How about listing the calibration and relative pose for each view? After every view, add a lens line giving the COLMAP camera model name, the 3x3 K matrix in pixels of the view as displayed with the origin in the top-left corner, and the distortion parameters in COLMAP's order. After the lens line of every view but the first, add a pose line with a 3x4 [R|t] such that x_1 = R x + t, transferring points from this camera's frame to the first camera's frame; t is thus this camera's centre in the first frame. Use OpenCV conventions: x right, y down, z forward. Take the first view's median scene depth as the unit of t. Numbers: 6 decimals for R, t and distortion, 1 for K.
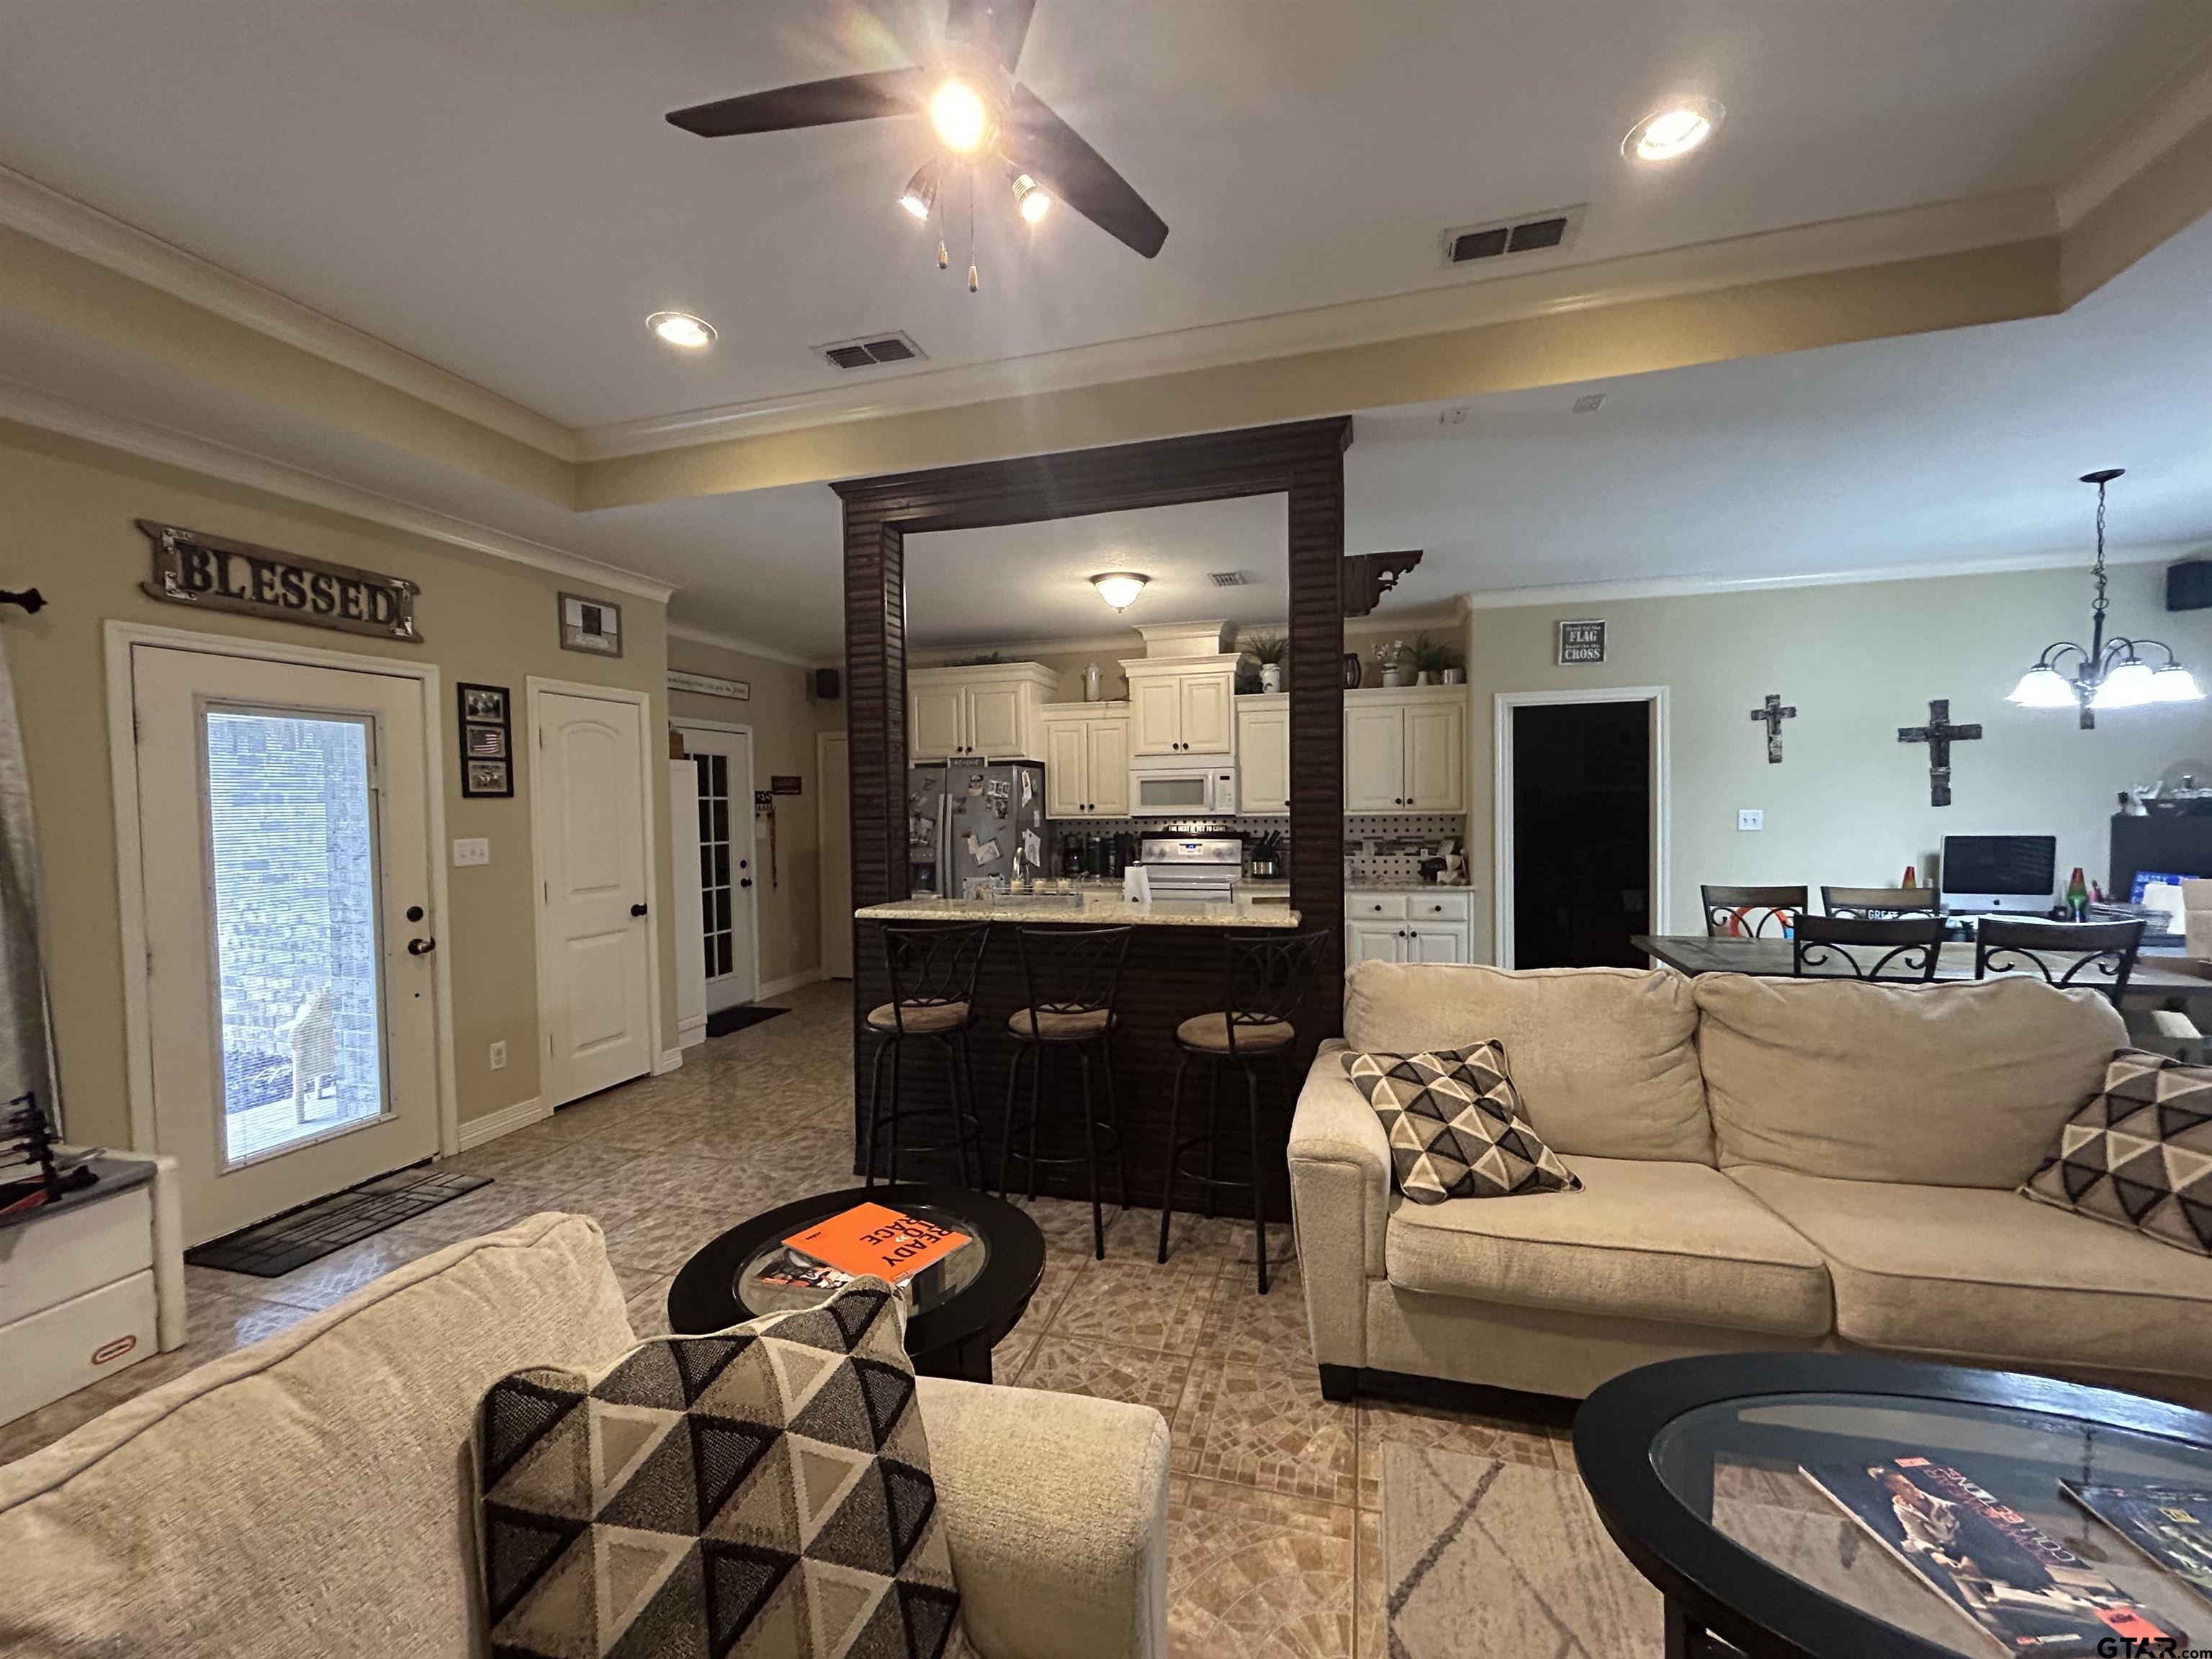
lens RADIAL K [[895.3, 0, 1116.3], [0, 895.3, 828.8], [0, 0, 1]] dist [-0.001207, 0.000915]
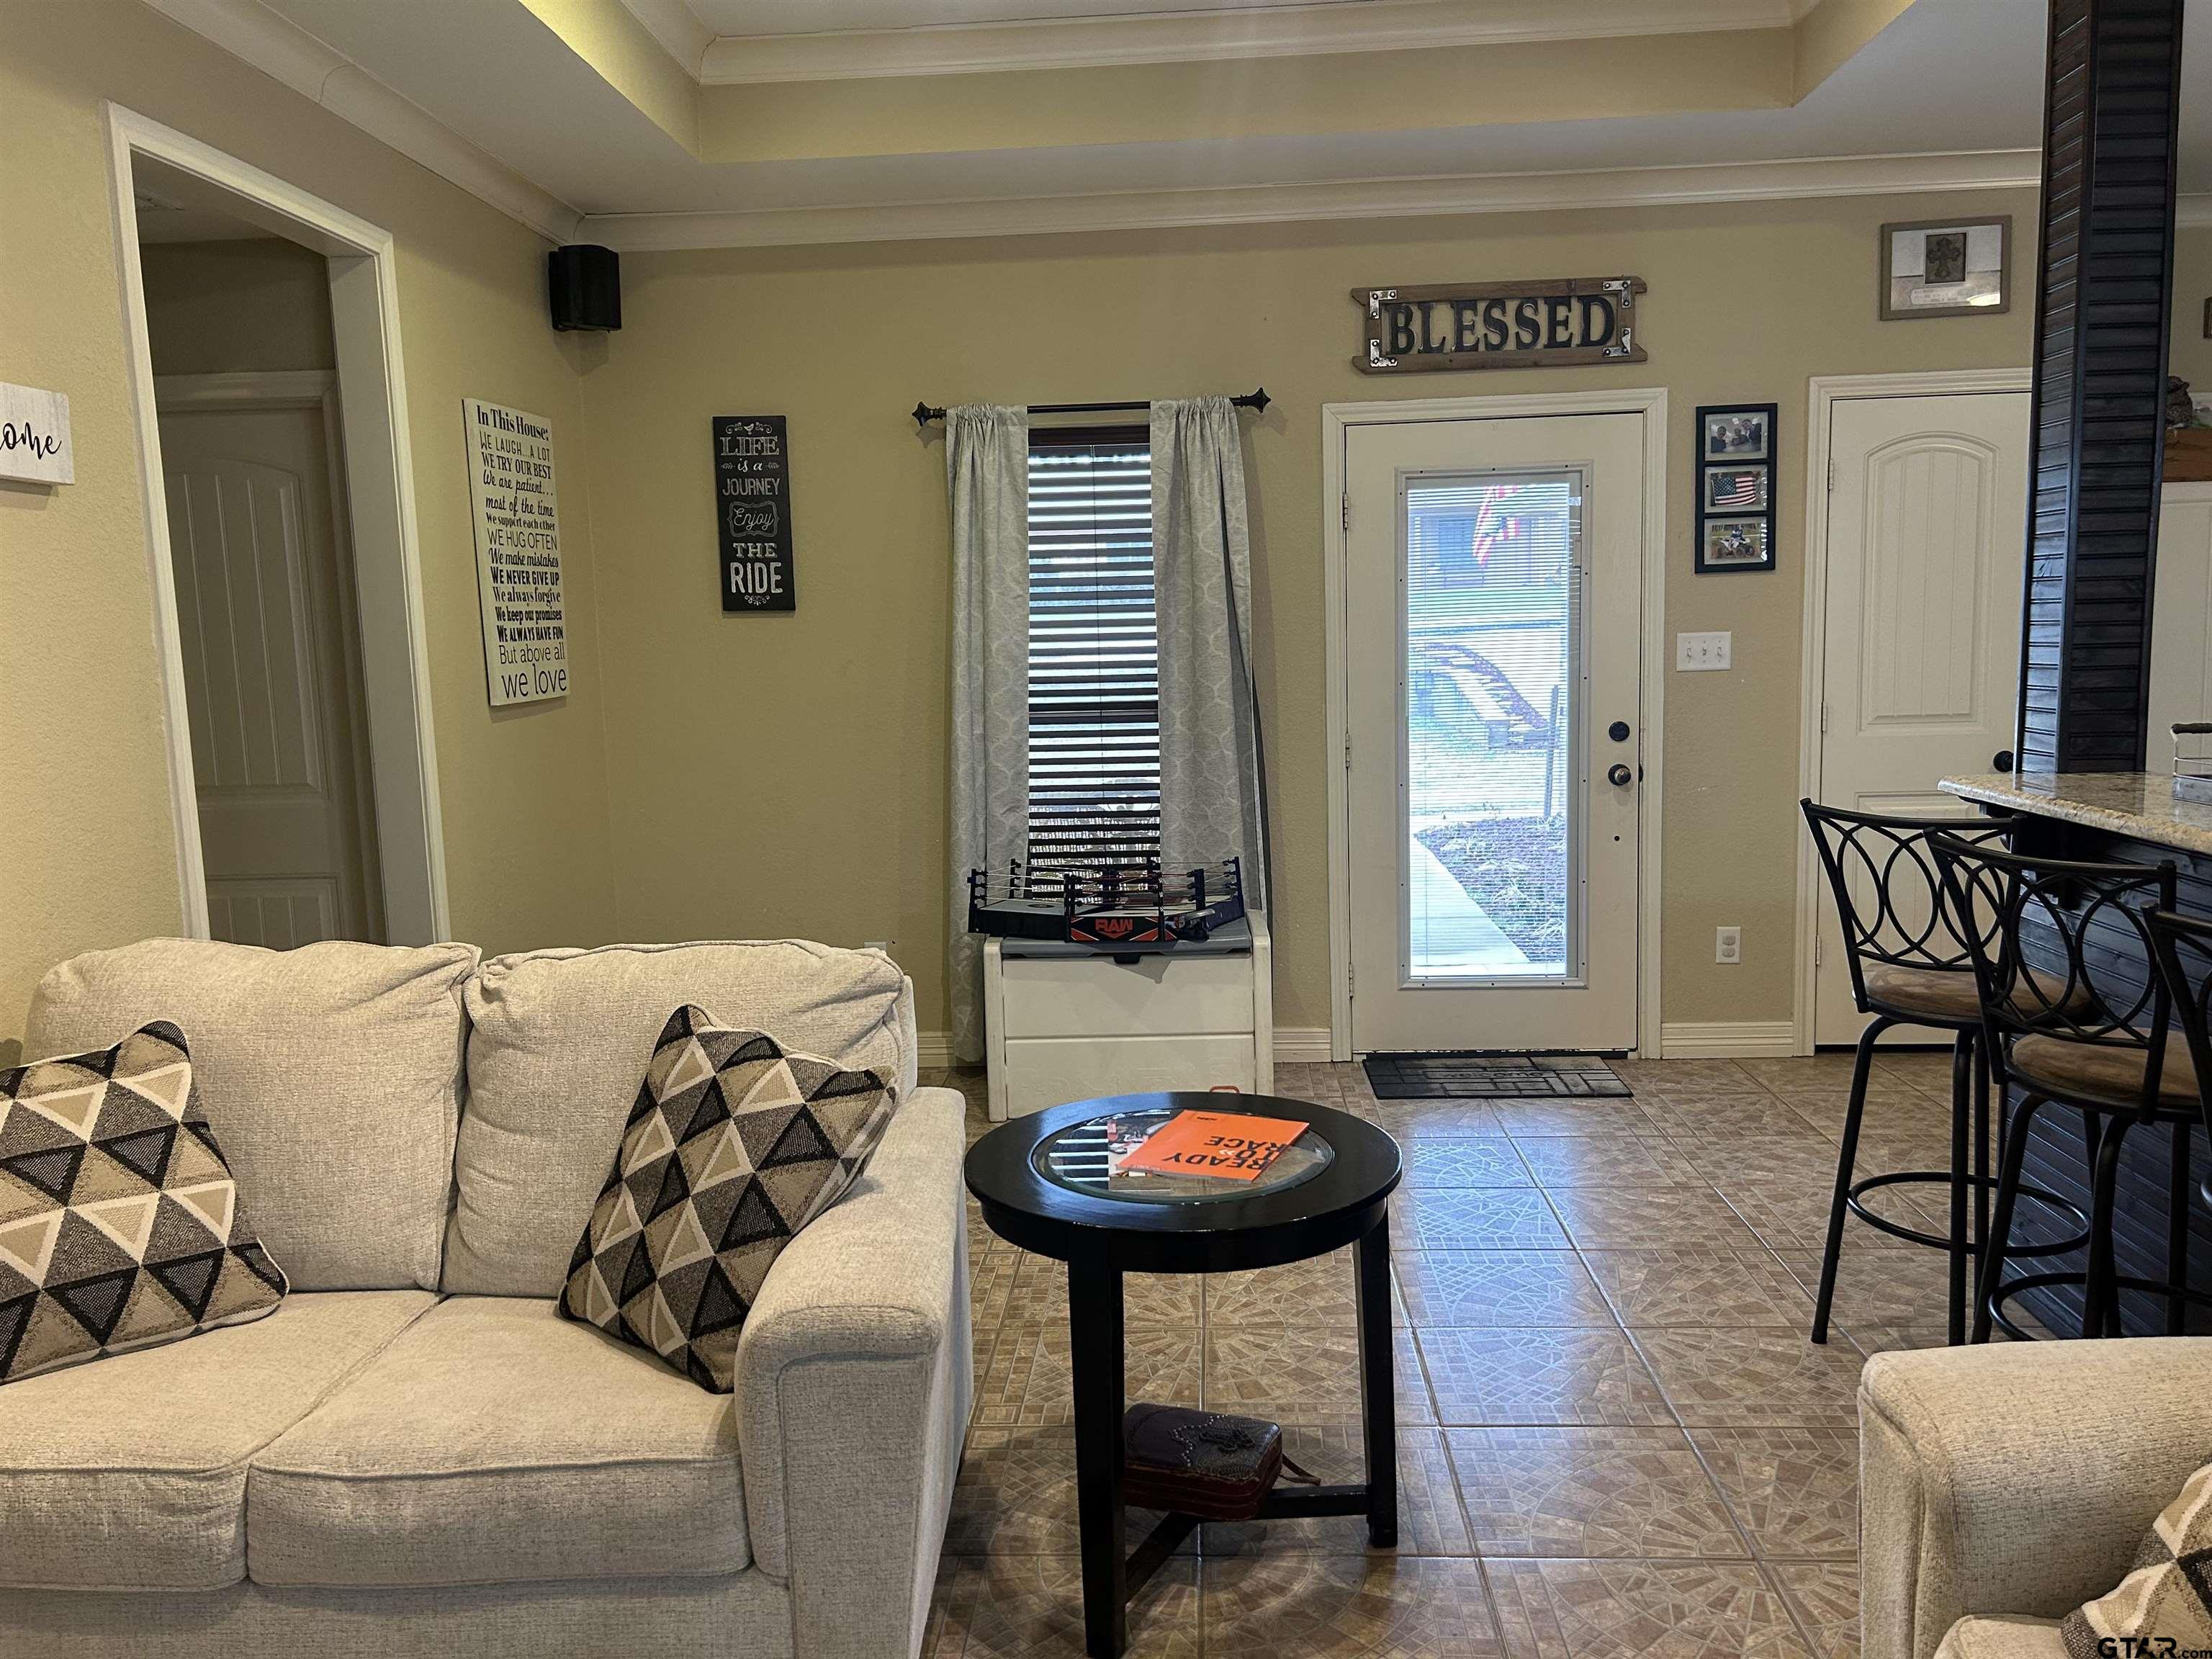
lens RADIAL K [[1664.7, 0, 1101.5], [0, 1664.7, 838.6], [0, 0, 1]] dist [0.030510, -0.018060]
pose [[0.209827, 0.131756, -0.968820, 0.601319], [-0.001982, 0.990934, 0.134334, -0.004580], [0.977736, -0.026267, 0.208186, 0.325396]]
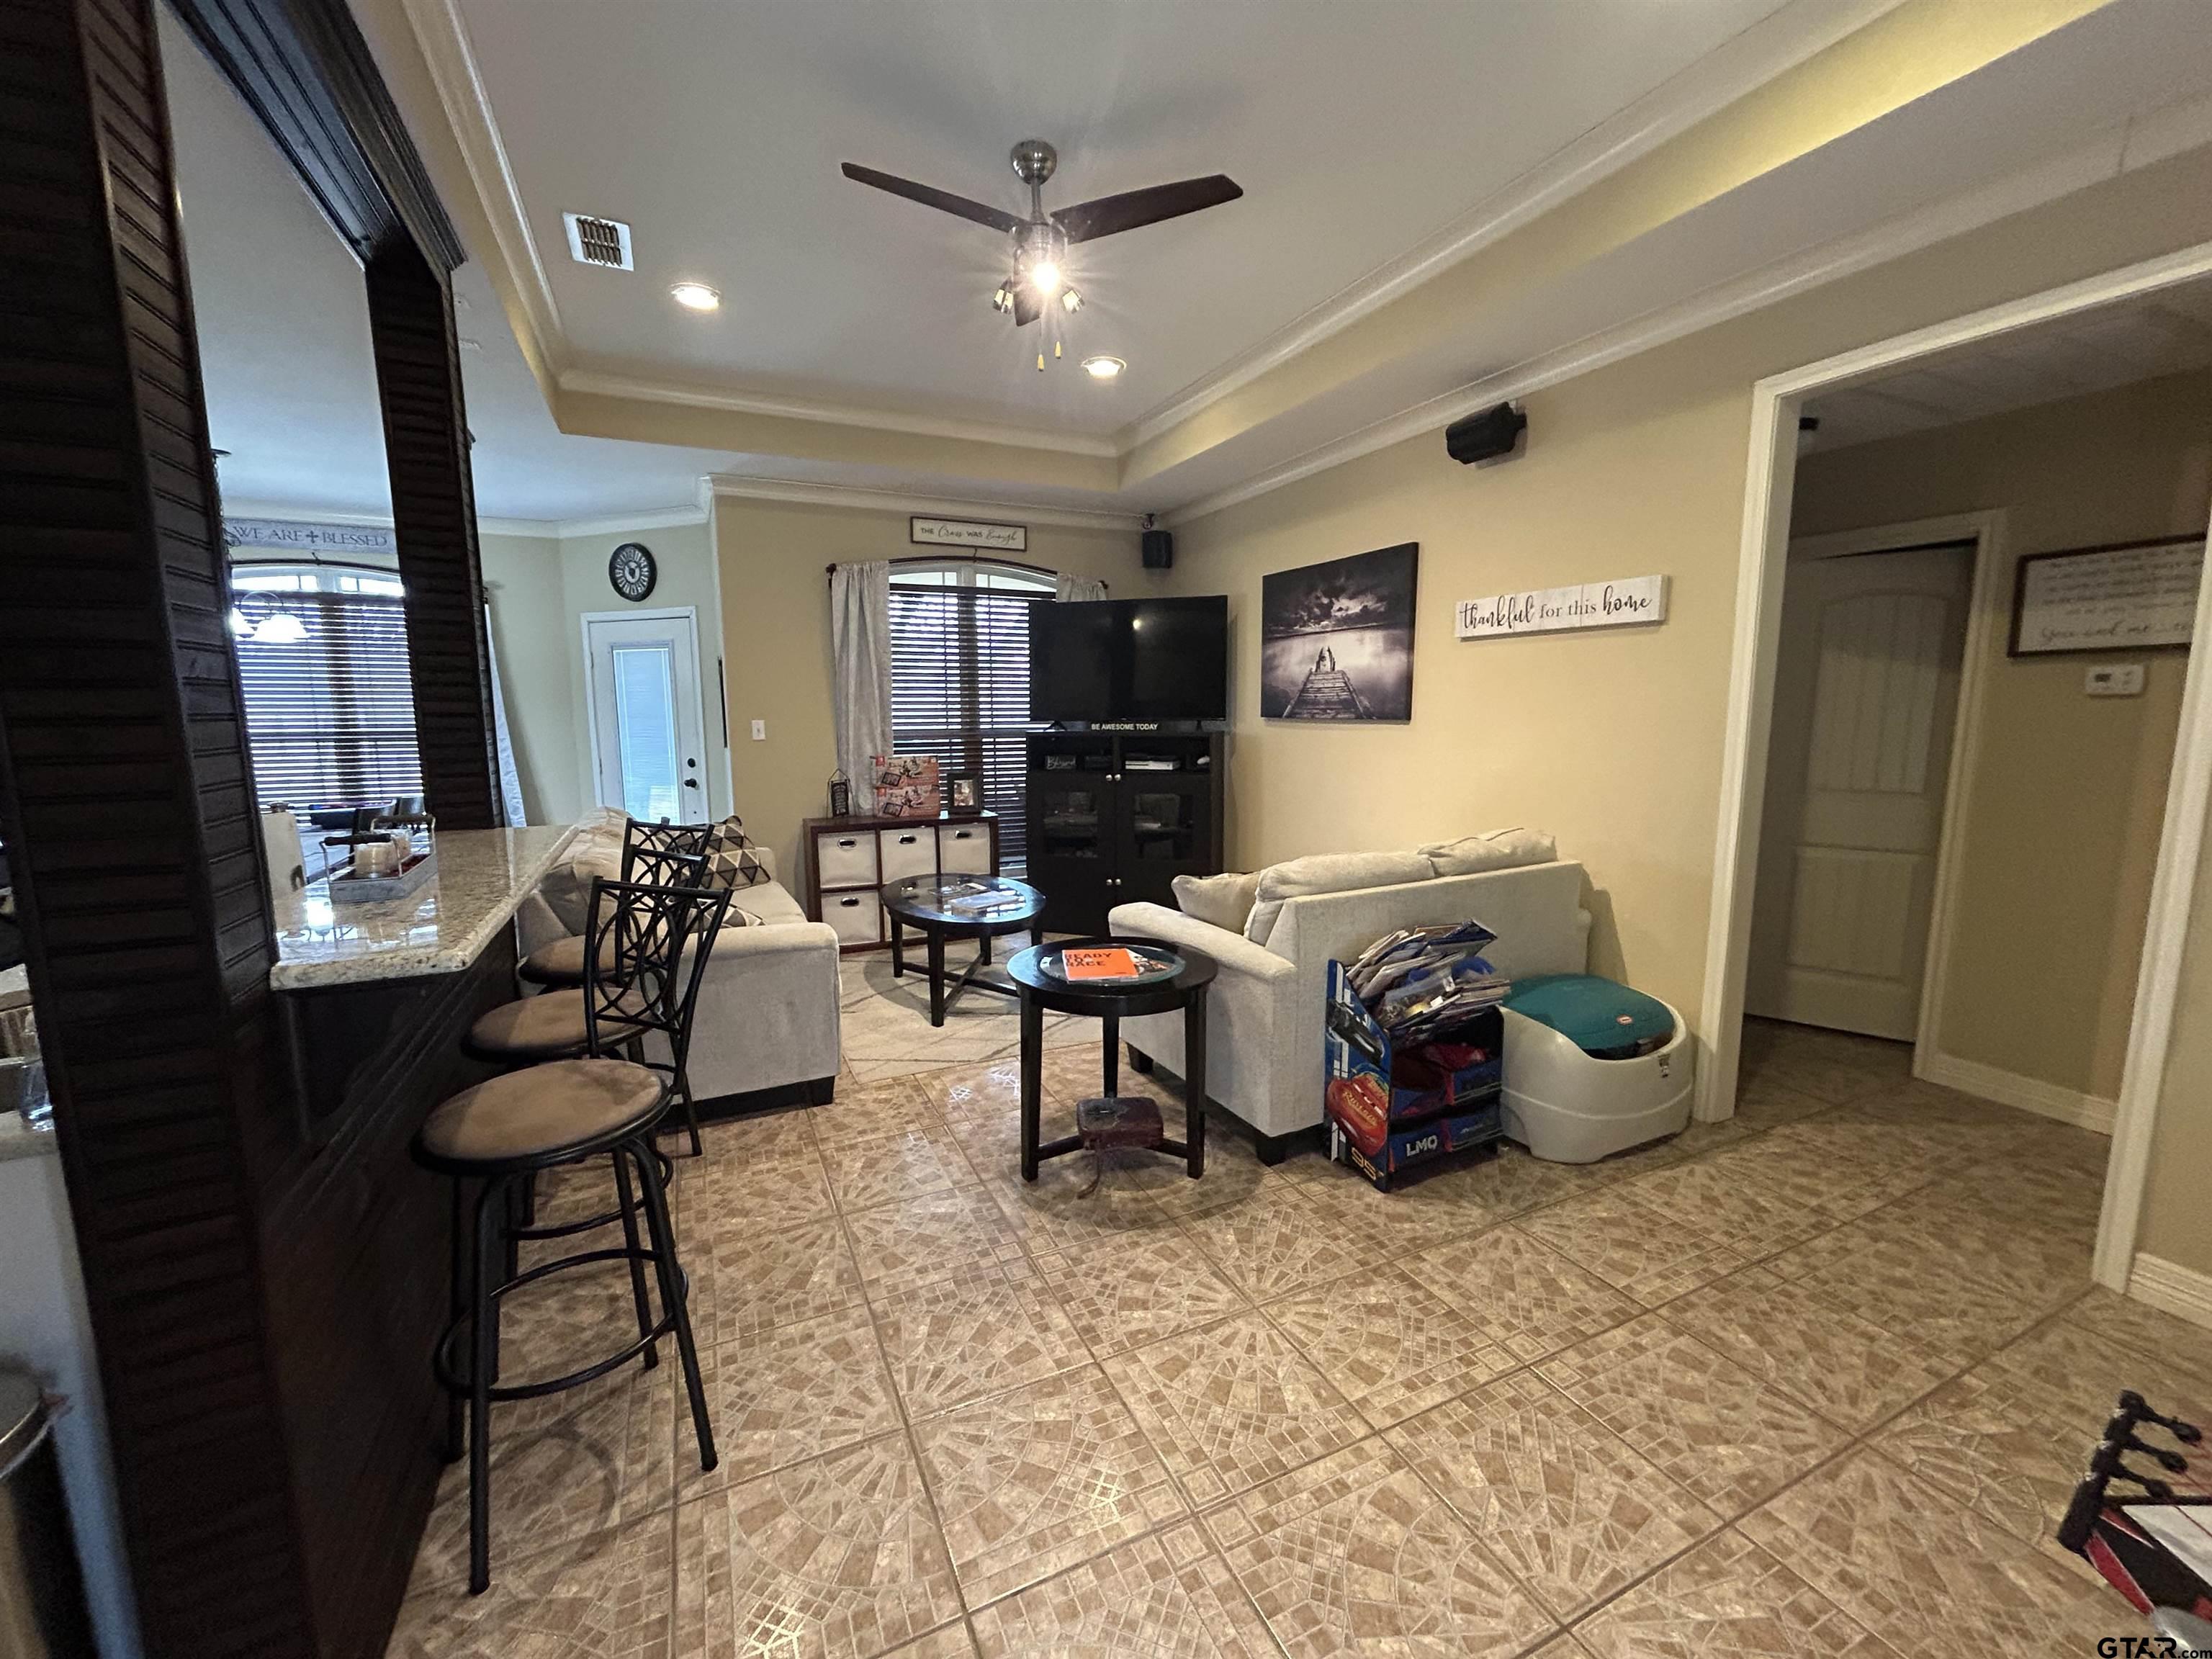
lens RADIAL K [[895.3, 0, 1116.5], [0, 895.3, 829.8], [0, 0, 1]] dist [-0.001207, 0.000915]
pose [[-0.660710, -0.083363, 0.745998, -0.809318], [0.036496, 0.989071, 0.142849, -0.006302], [-0.749753, 0.121608, -0.650447, 1.091172]]
